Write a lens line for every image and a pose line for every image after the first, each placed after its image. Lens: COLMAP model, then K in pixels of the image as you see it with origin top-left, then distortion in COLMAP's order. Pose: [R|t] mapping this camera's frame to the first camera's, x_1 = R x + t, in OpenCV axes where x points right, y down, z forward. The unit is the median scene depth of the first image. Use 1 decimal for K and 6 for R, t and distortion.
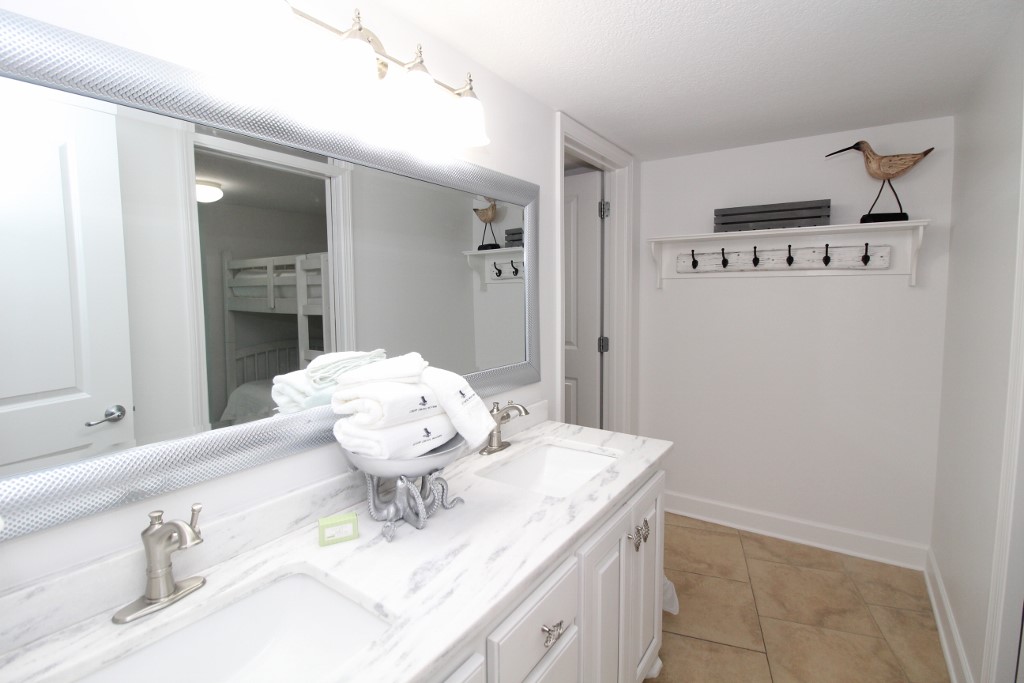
lens RADIAL K [[491.6, 0, 509.6], [0, 491.6, 335.7], [0, 0, 1]] dist [-0.024156, -0.000331]
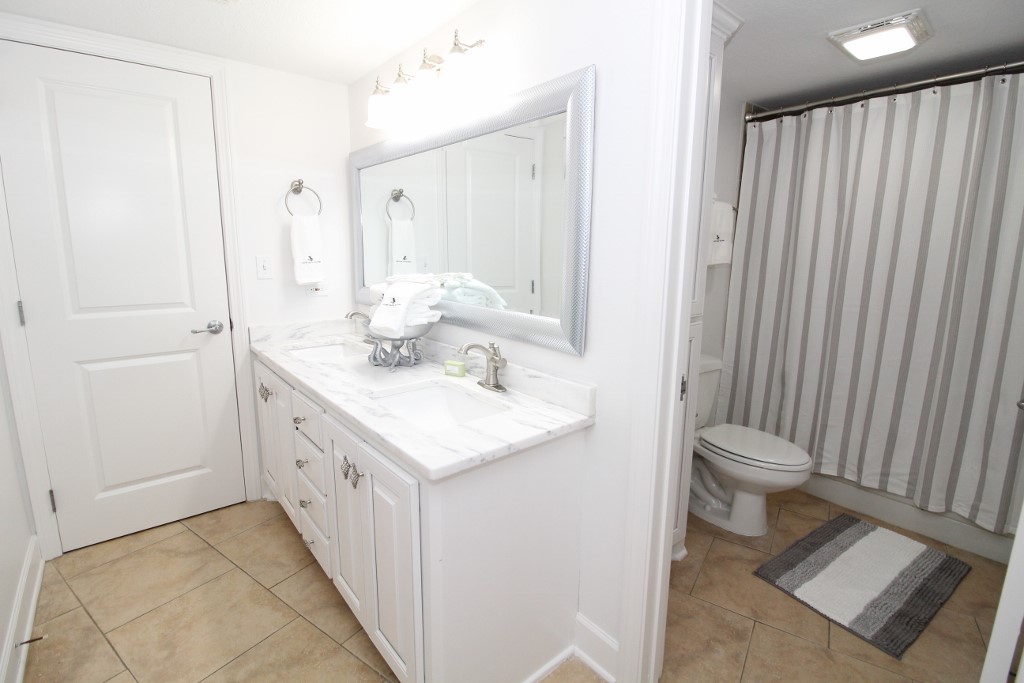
lens RADIAL K [[491.6, 0, 510.0], [0, 491.6, 340.1], [0, 0, 1]] dist [-0.024156, -0.000331]
pose [[-0.280605, 0.183594, -0.942101, 0.863712], [-0.095465, 0.971330, 0.217725, -0.084071], [0.955064, 0.151032, -0.255034, 1.233153]]
